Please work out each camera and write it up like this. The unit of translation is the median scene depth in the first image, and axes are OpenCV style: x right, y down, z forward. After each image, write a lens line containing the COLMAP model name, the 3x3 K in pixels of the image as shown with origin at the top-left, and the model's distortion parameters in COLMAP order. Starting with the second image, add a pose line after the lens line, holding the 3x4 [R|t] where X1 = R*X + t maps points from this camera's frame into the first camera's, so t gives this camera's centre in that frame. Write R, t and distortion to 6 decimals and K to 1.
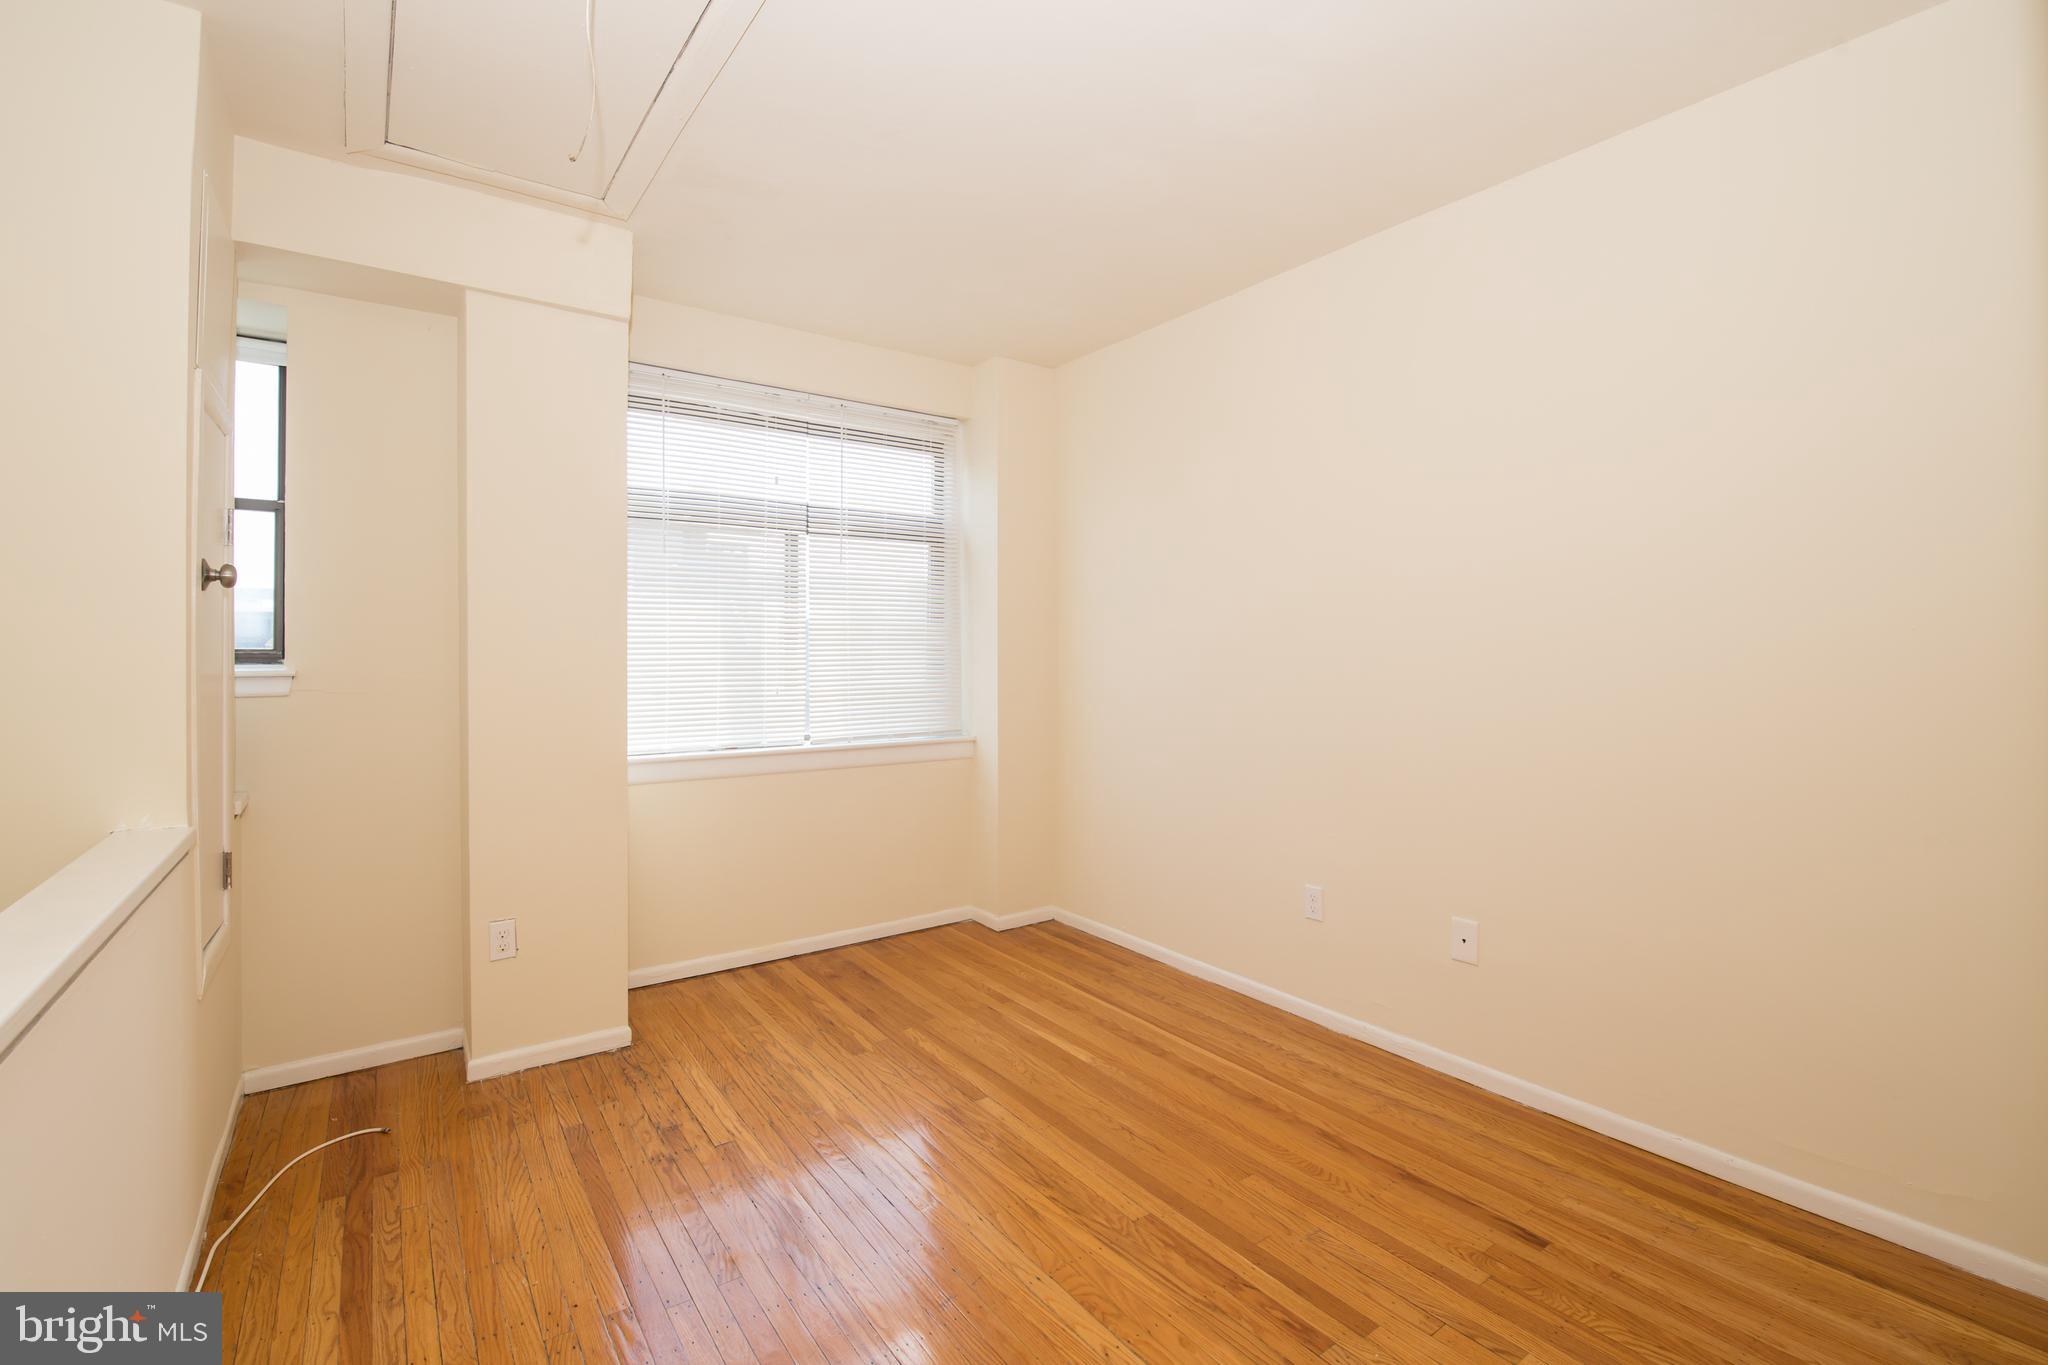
lens RADIAL K [[911.7, 0, 1013.7], [0, 911.7, 651.8], [0, 0, 1]] dist [0.006003, -0.011209]
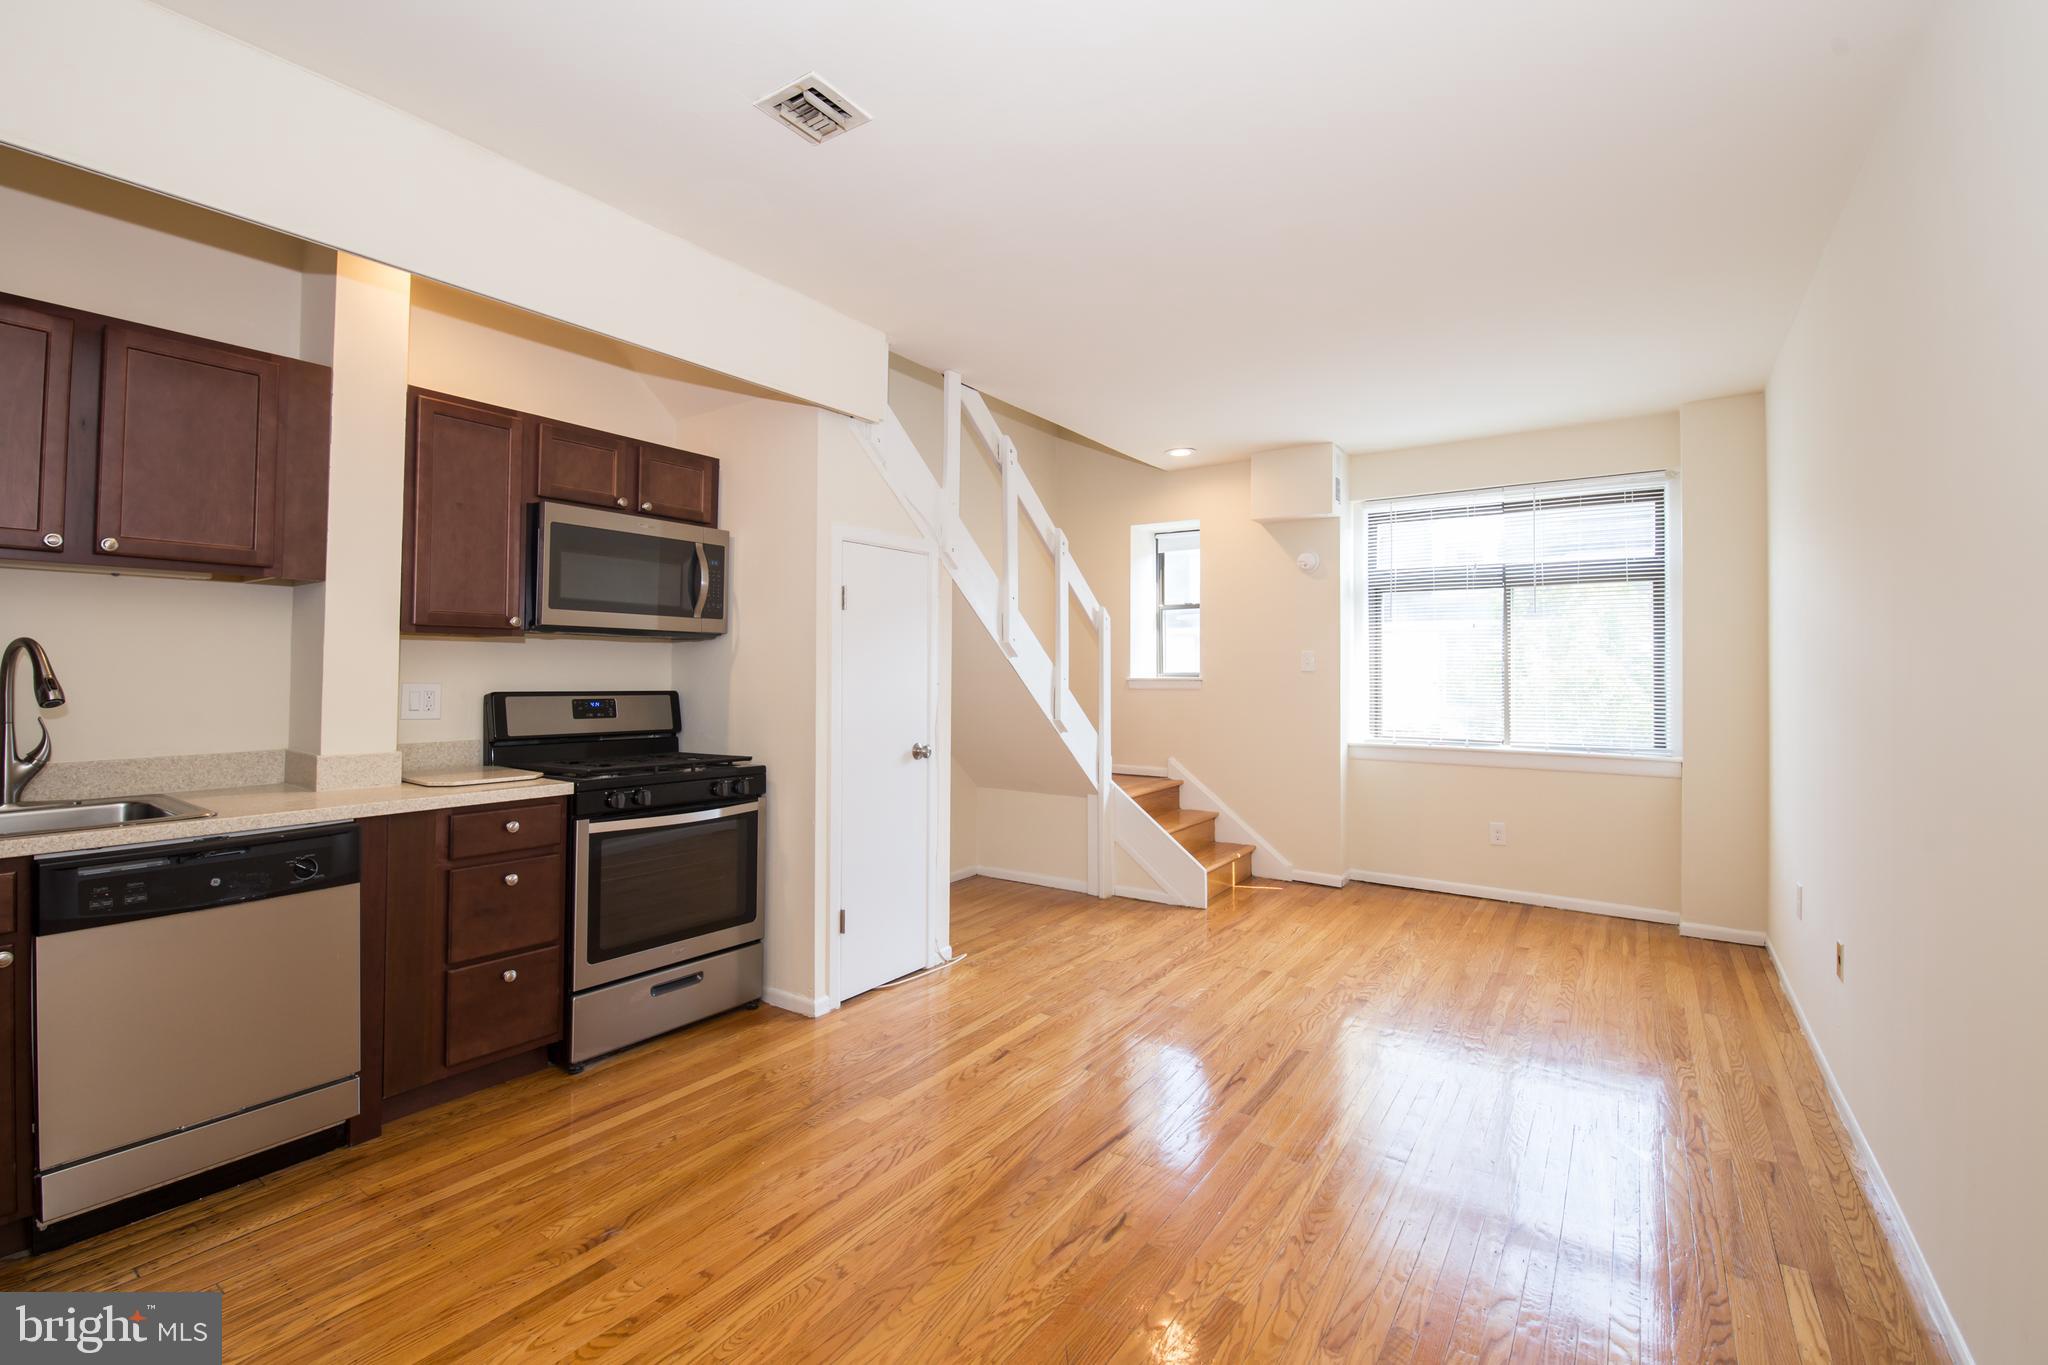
lens RADIAL K [[907.3, 0, 986.6], [0, 907.3, 651.7], [0, 0, 1]] dist [-0.003339, -0.010240]
pose [[0.327634, -0.015613, -0.944676, 1.077306], [-0.004574, 0.999826, -0.018111, -0.011868], [0.944794, 0.010254, 0.327505, -0.202020]]
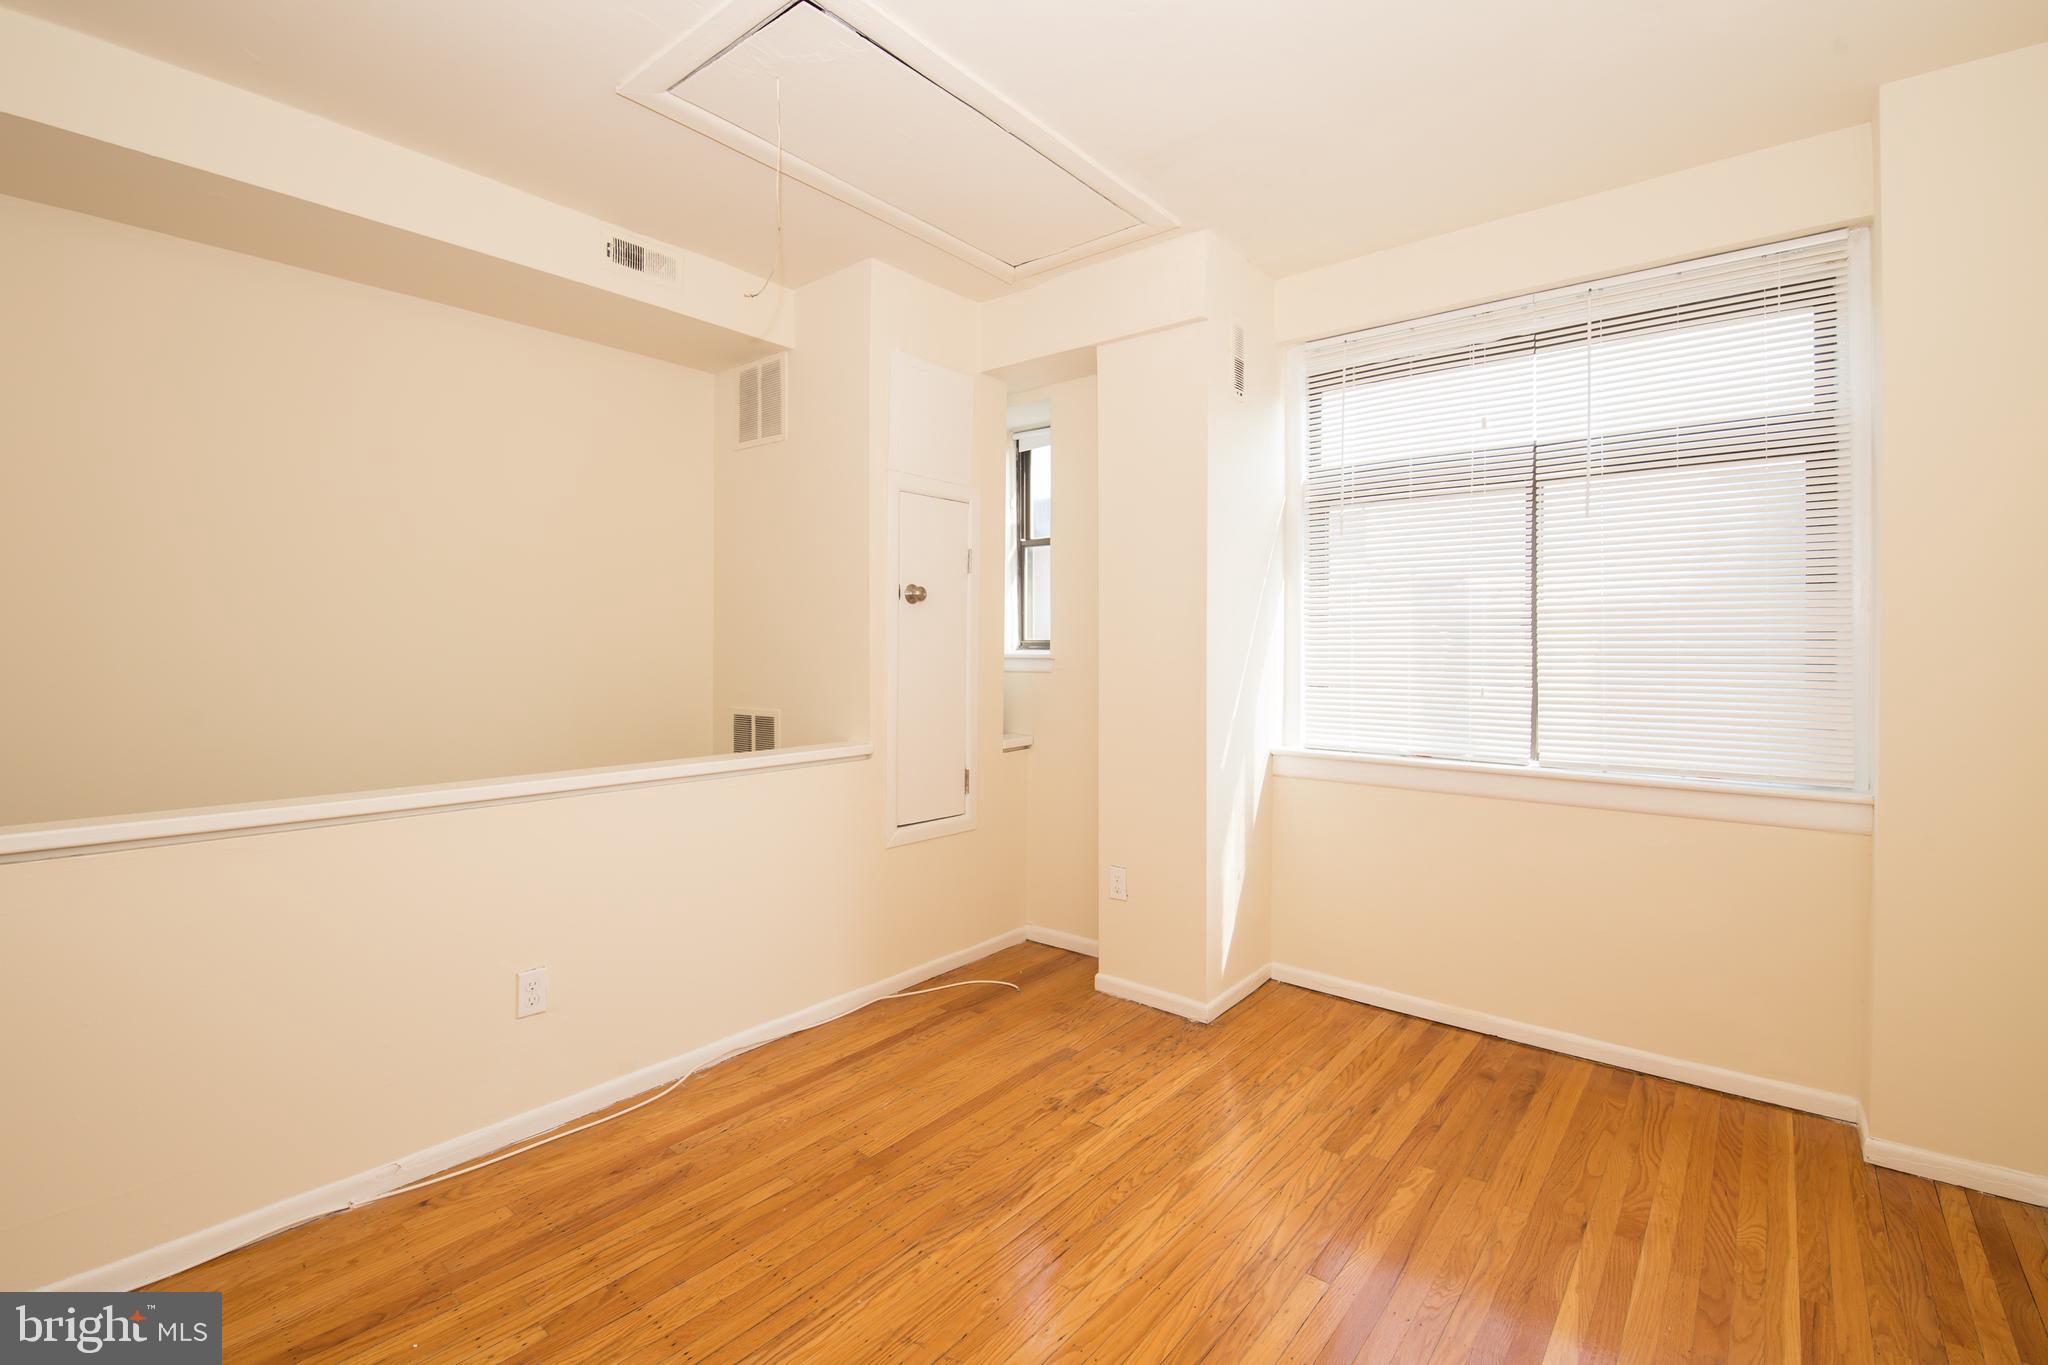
lens RADIAL K [[911.7, 0, 1013.7], [0, 911.7, 651.8], [0, 0, 1]] dist [0.006003, -0.011209]
pose [[0.247706, 0.011288, -0.968769, 0.544020], [-0.001224, 0.999935, 0.011338, 0.000340], [0.968834, -0.001623, 0.247704, 0.562352]]
